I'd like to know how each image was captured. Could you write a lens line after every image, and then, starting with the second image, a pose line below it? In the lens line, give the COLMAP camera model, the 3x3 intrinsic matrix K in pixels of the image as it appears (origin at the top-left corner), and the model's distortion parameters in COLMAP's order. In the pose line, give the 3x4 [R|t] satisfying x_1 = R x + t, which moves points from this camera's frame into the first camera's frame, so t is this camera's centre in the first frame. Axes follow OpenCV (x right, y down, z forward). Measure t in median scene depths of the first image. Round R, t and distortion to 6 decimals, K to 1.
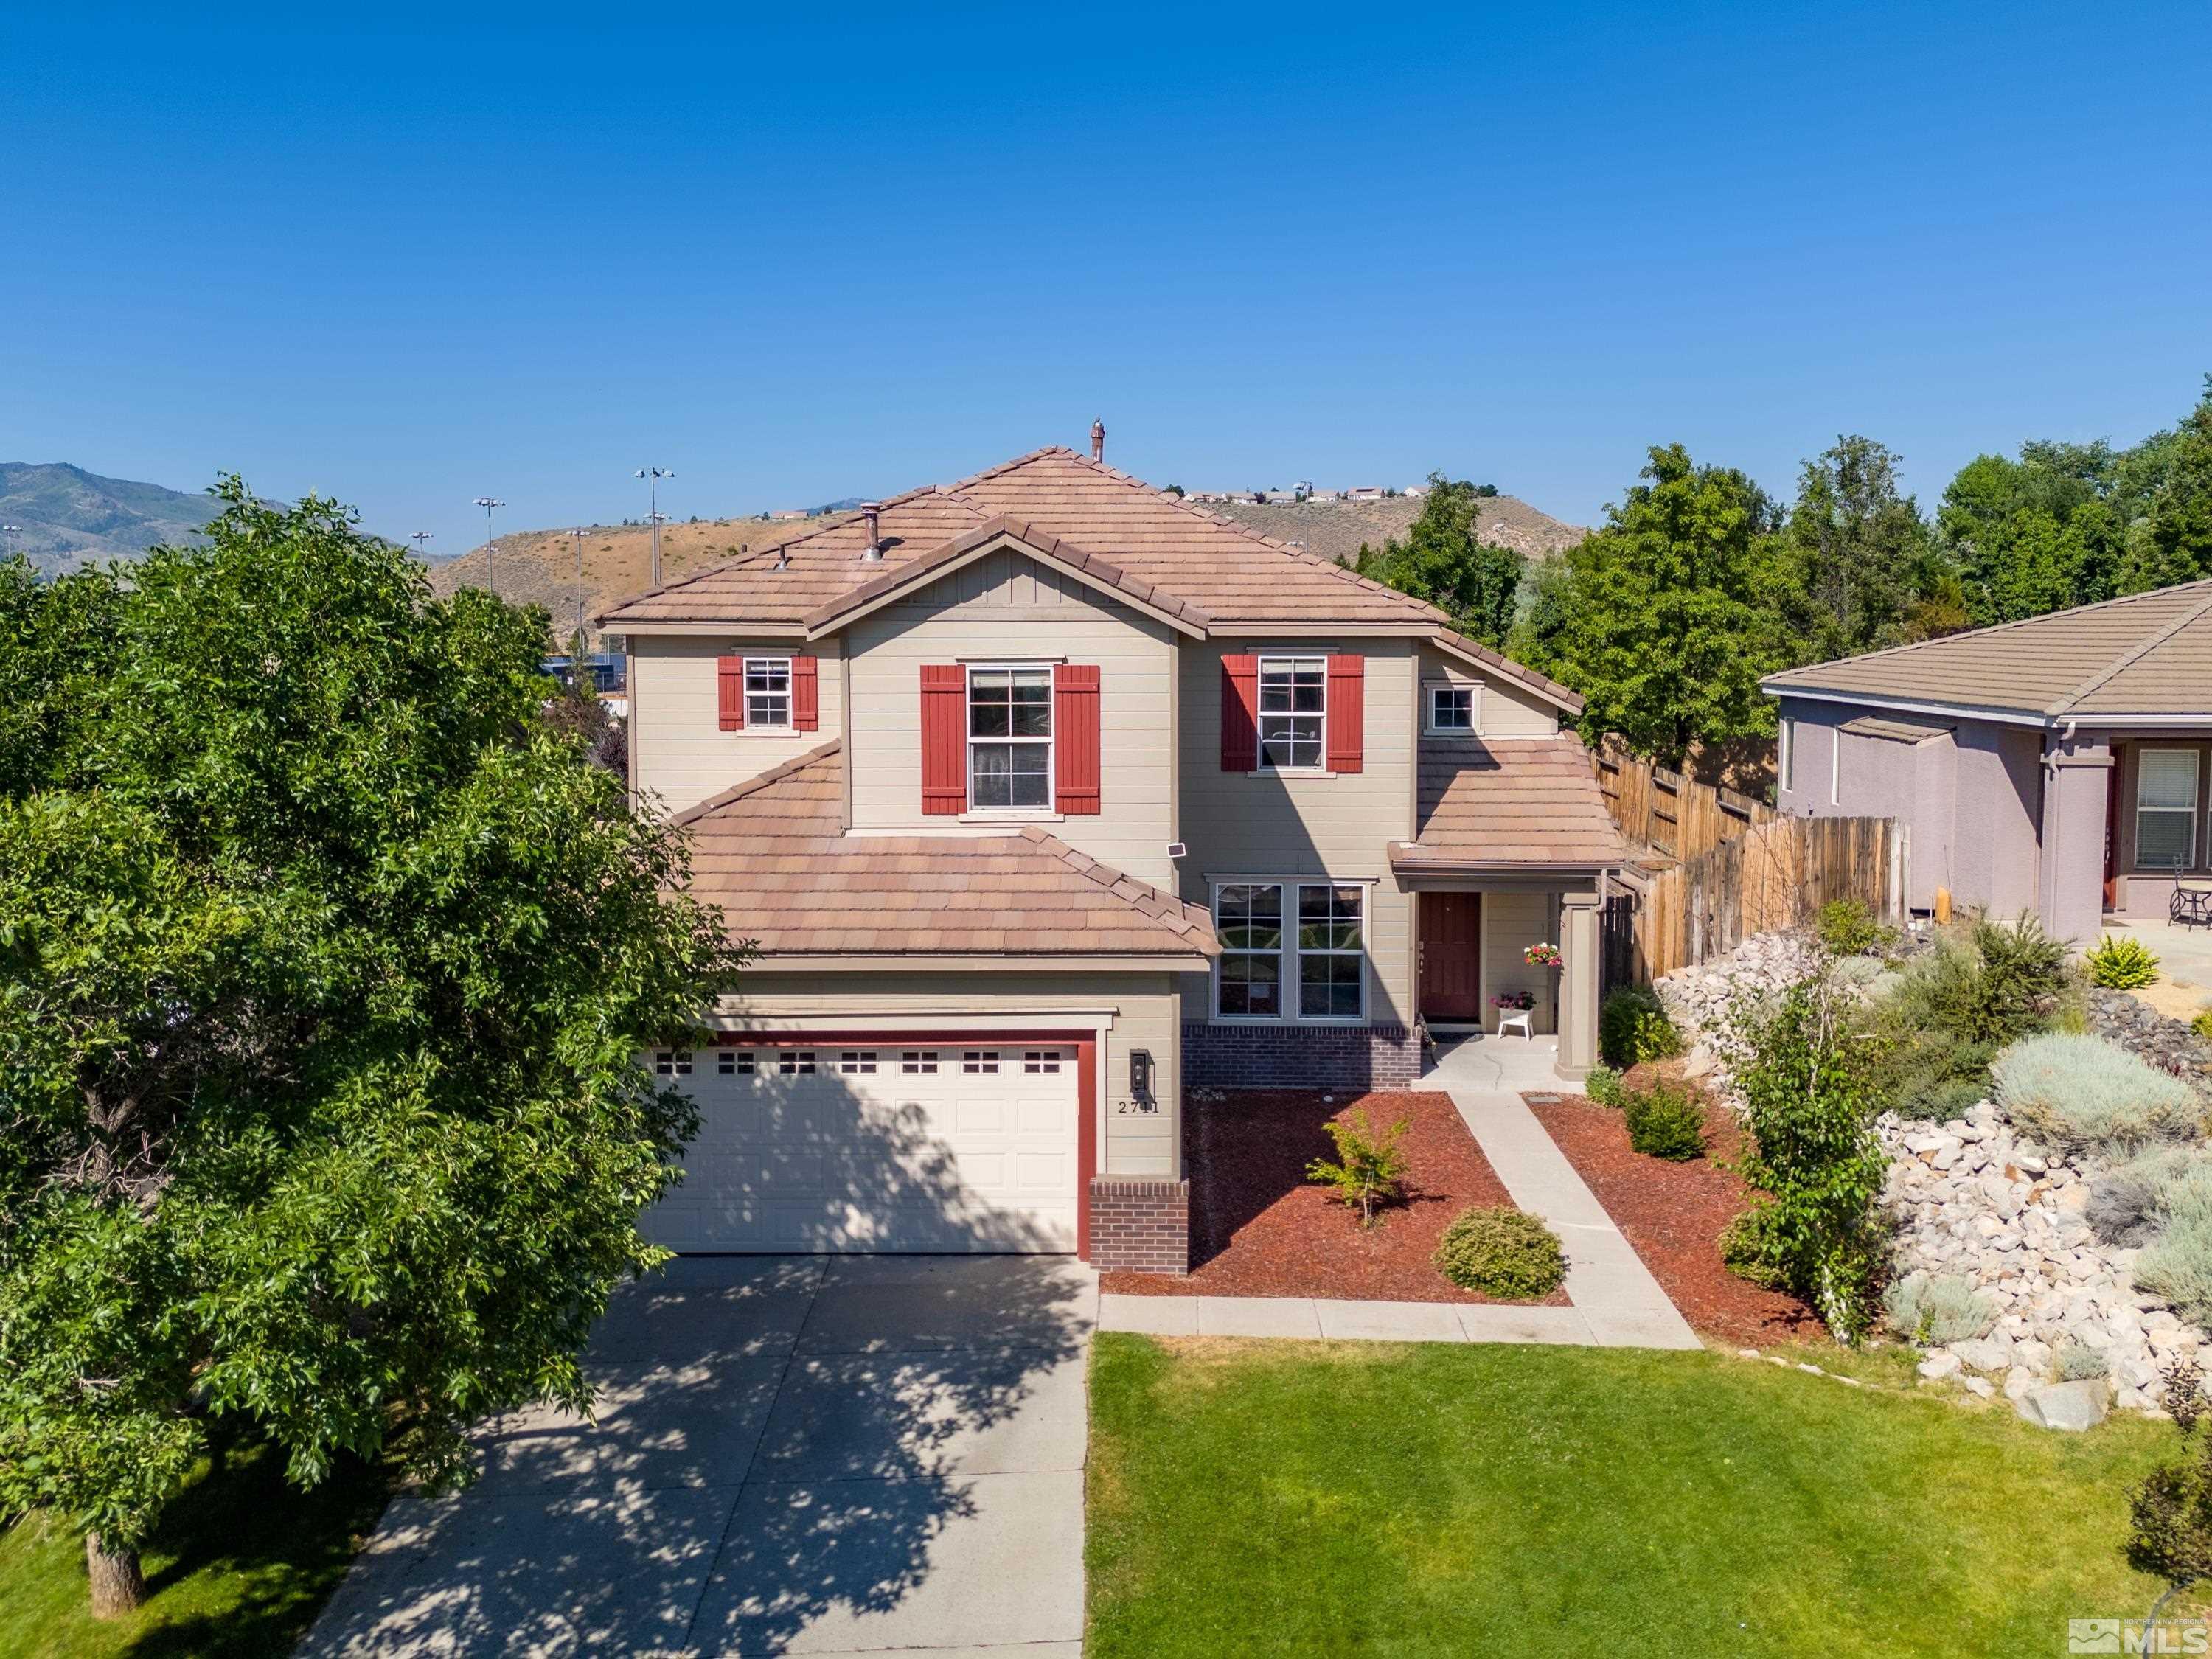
lens RADIAL K [[1756.4, 0, 1168.5], [0, 1756.4, 825.4], [0, 0, 1]] dist [0.067951, -0.006899]
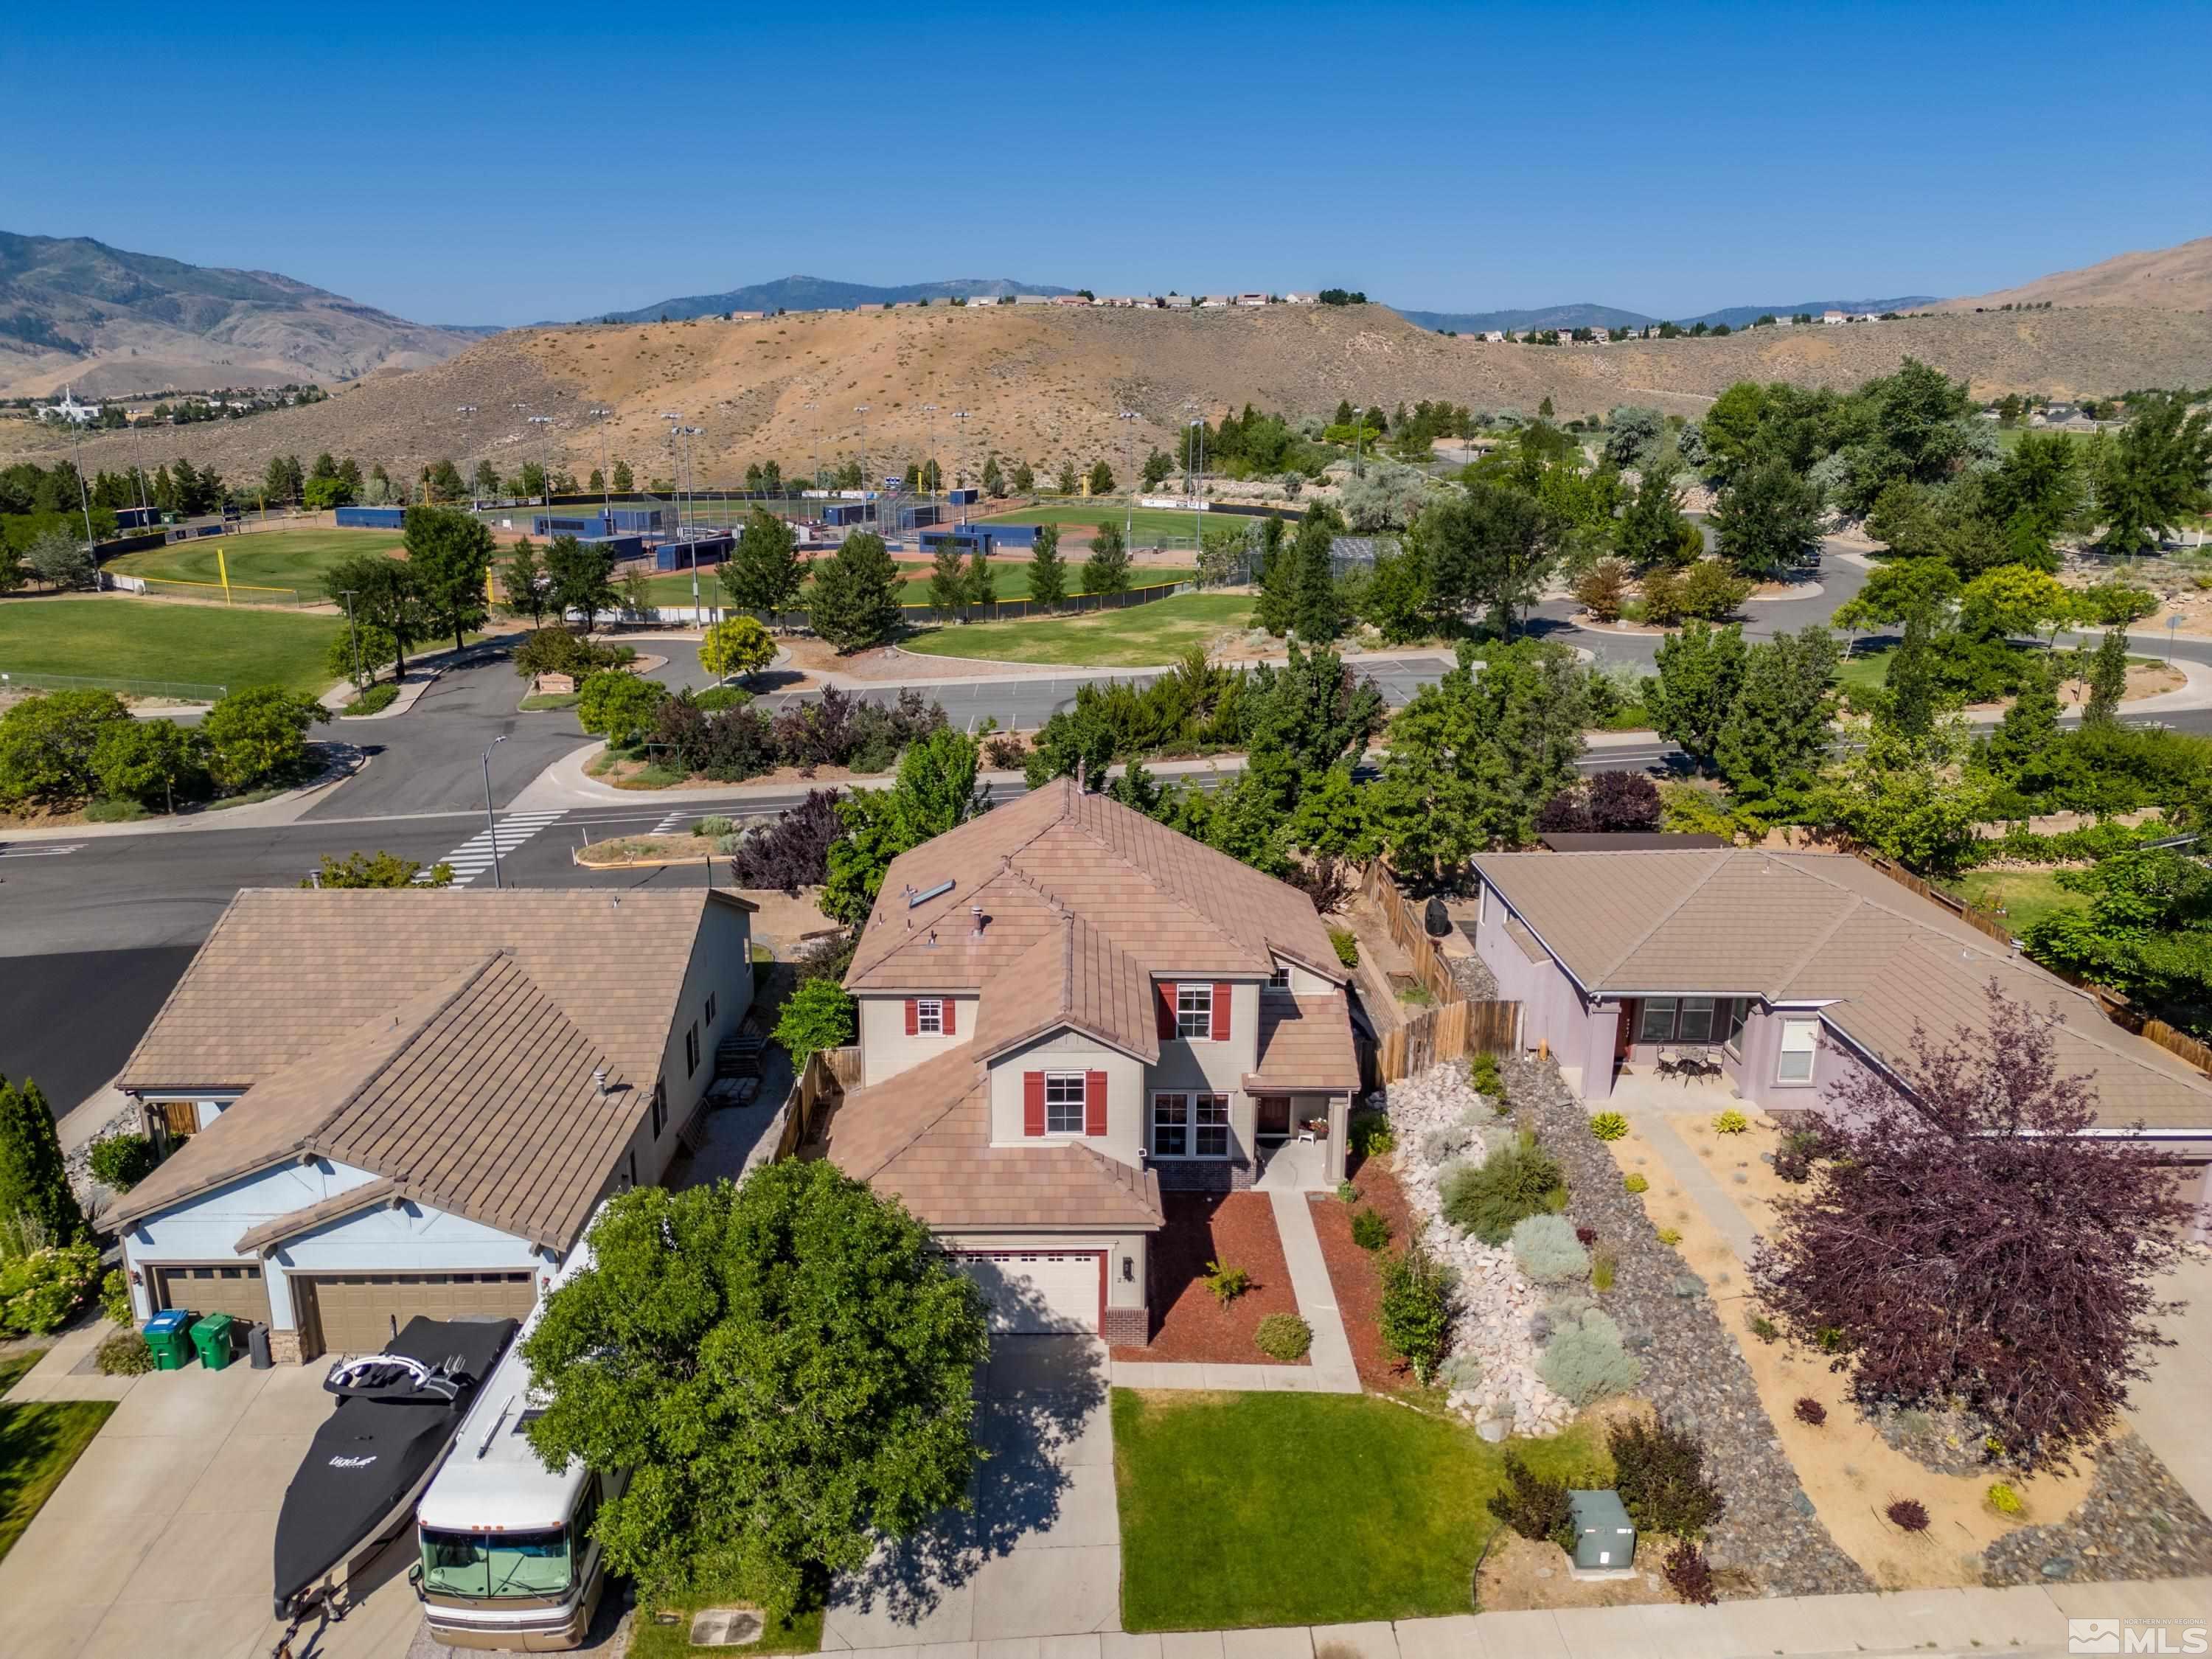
lens RADIAL K [[1543.0, 0, 1106.0], [0, 1543.0, 829.5], [0, 0, 1]] dist [0.080084, -0.000934]
pose [[0.999734, 0.000397, 0.023059, -0.084494], [-0.005198, 0.978002, 0.208532, -0.778296], [-0.022469, -0.208596, 0.977744, -0.793481]]
